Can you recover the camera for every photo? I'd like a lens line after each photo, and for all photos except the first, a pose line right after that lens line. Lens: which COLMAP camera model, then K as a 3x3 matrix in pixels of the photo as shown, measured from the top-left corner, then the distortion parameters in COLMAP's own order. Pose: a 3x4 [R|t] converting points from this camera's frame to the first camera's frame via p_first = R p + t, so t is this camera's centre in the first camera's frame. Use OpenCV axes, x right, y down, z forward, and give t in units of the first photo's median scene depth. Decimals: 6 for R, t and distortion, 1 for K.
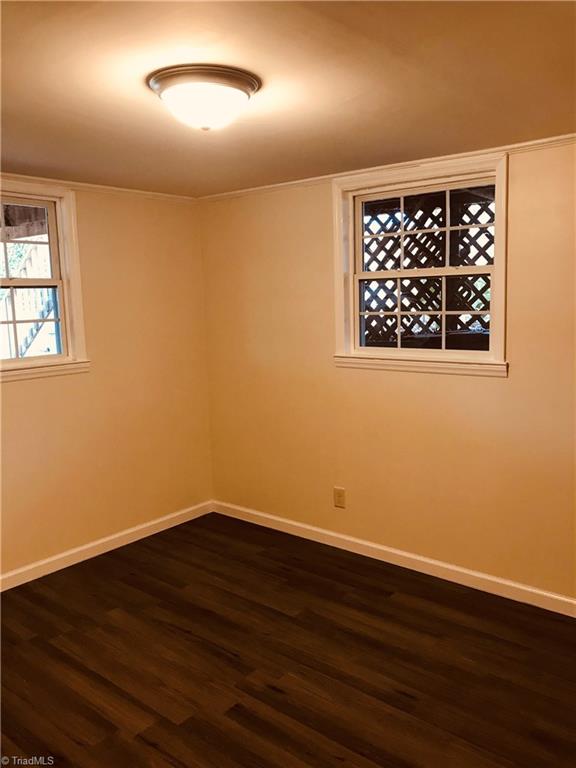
lens RADIAL K [[632.2, 0, 295.5], [0, 632.2, 384.2], [0, 0, 1]] dist [0.055083, -0.012416]
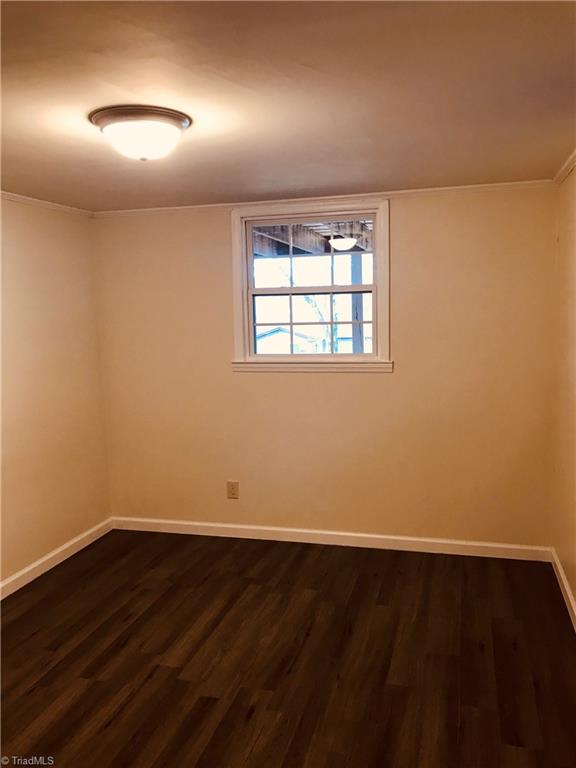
lens RADIAL K [[632.2, 0, 293.5], [0, 632.2, 385.2], [0, 0, 1]] dist [0.055083, -0.012416]
pose [[0.410188, 0.115917, -0.904604, 0.664054], [-0.106699, 0.991178, 0.078629, -0.076611], [0.905738, 0.064268, 0.418937, 0.513216]]
